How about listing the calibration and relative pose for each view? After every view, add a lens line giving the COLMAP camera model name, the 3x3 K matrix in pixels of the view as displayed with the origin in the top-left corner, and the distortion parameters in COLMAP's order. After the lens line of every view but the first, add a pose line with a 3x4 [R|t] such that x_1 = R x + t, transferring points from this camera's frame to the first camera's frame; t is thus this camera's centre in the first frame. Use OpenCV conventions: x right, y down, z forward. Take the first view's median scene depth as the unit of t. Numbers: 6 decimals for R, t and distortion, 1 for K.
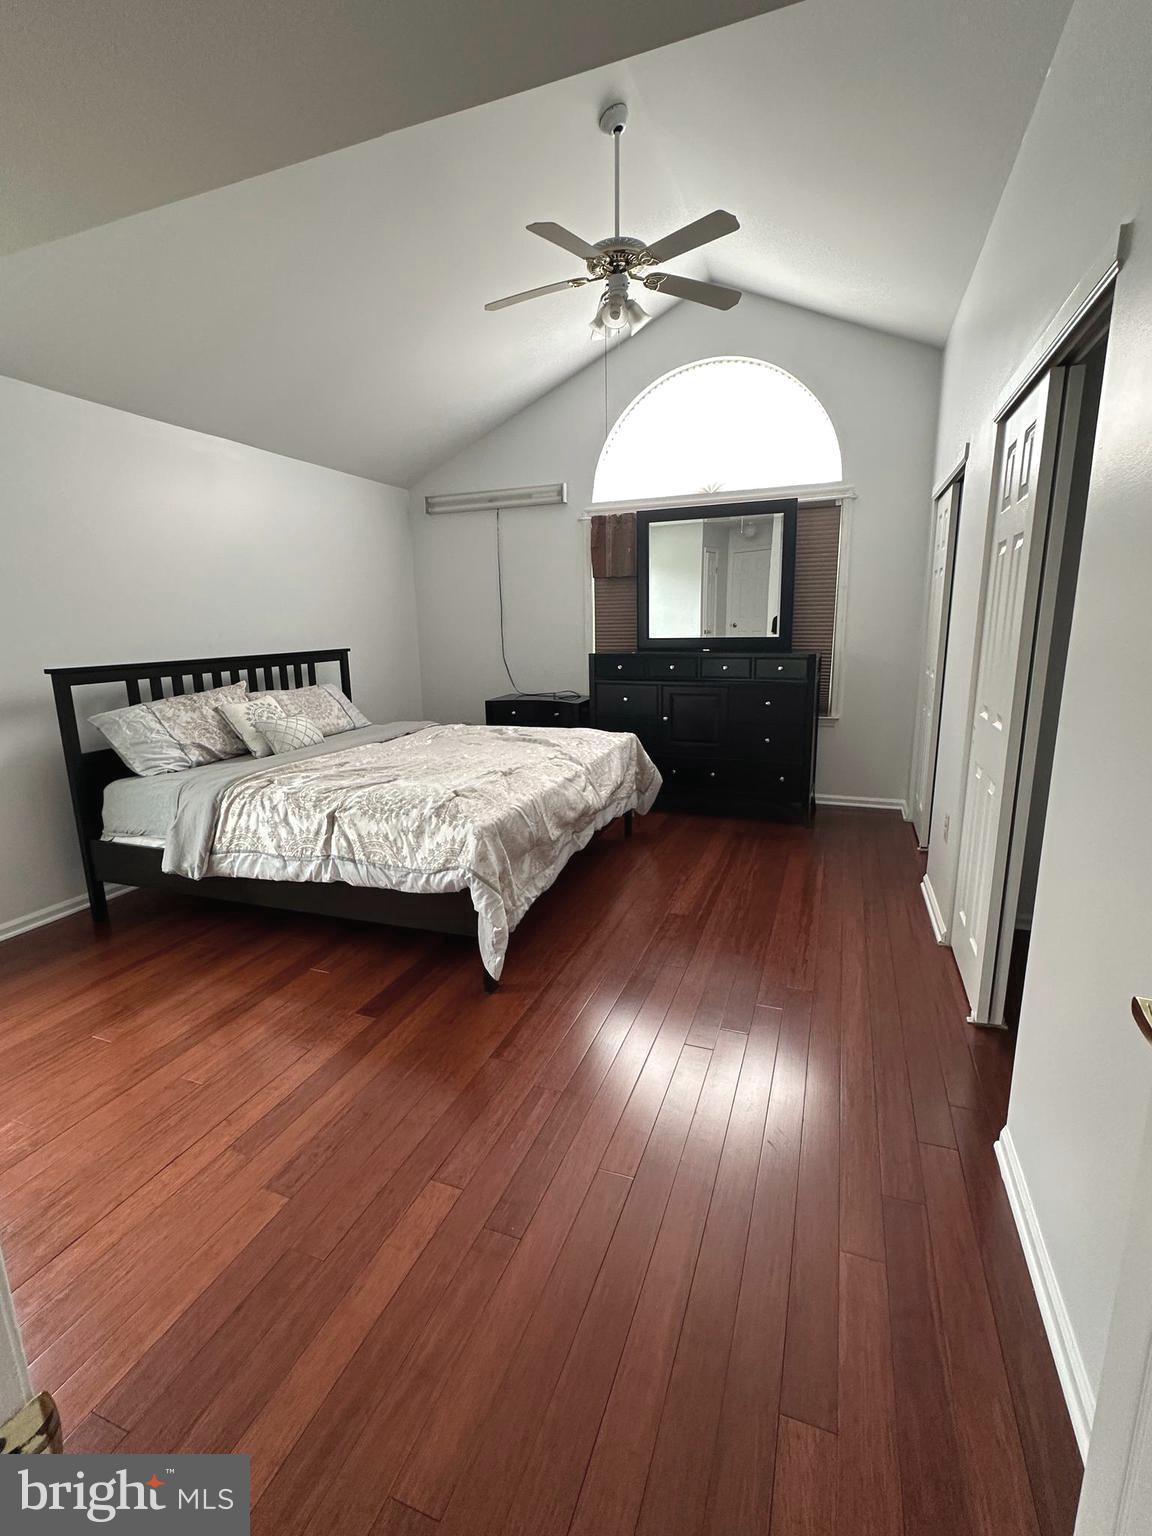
lens RADIAL K [[690.4, 0, 572.7], [0, 690.4, 764.9], [0, 0, 1]] dist [-0.002391, -0.001776]
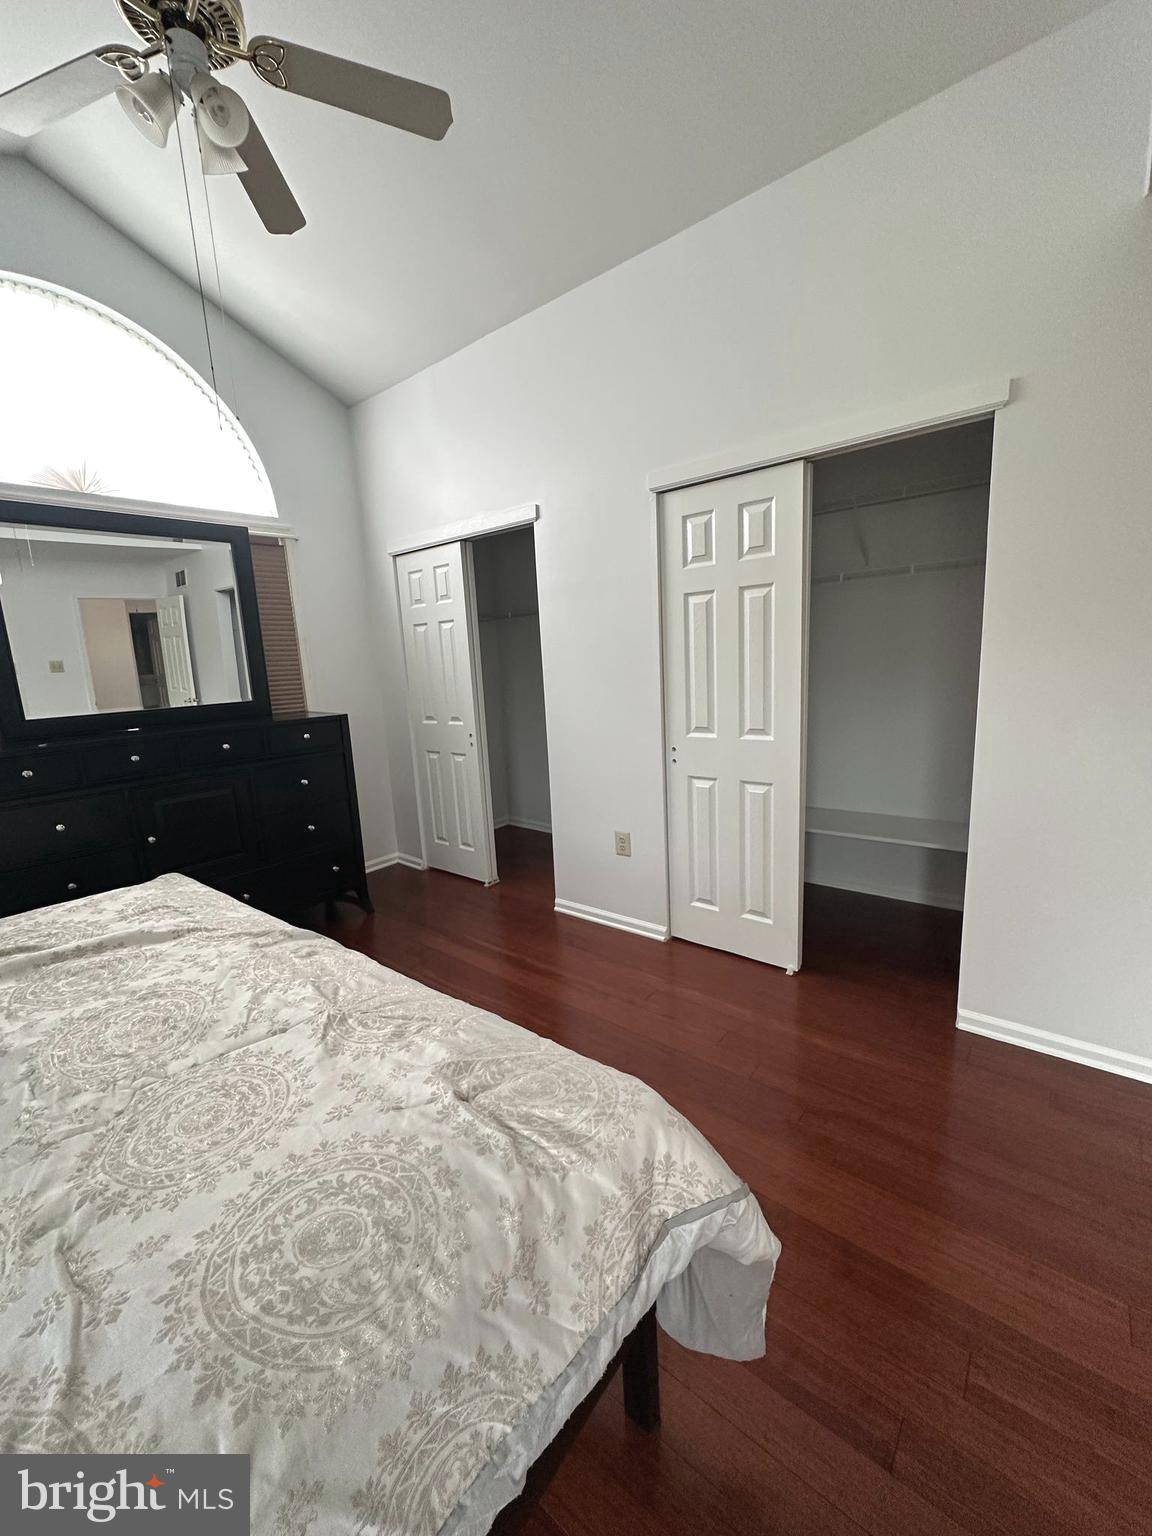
lens RADIAL K [[613.2, 0, 571.1], [0, 613.2, 769.9], [0, 0, 1]] dist [-0.002915, 0.000967]
pose [[0.307491, -0.176828, 0.934977, -0.275096], [0.245868, 0.963979, 0.101453, -0.100448], [-0.919238, 0.198685, 0.339891, 0.485520]]
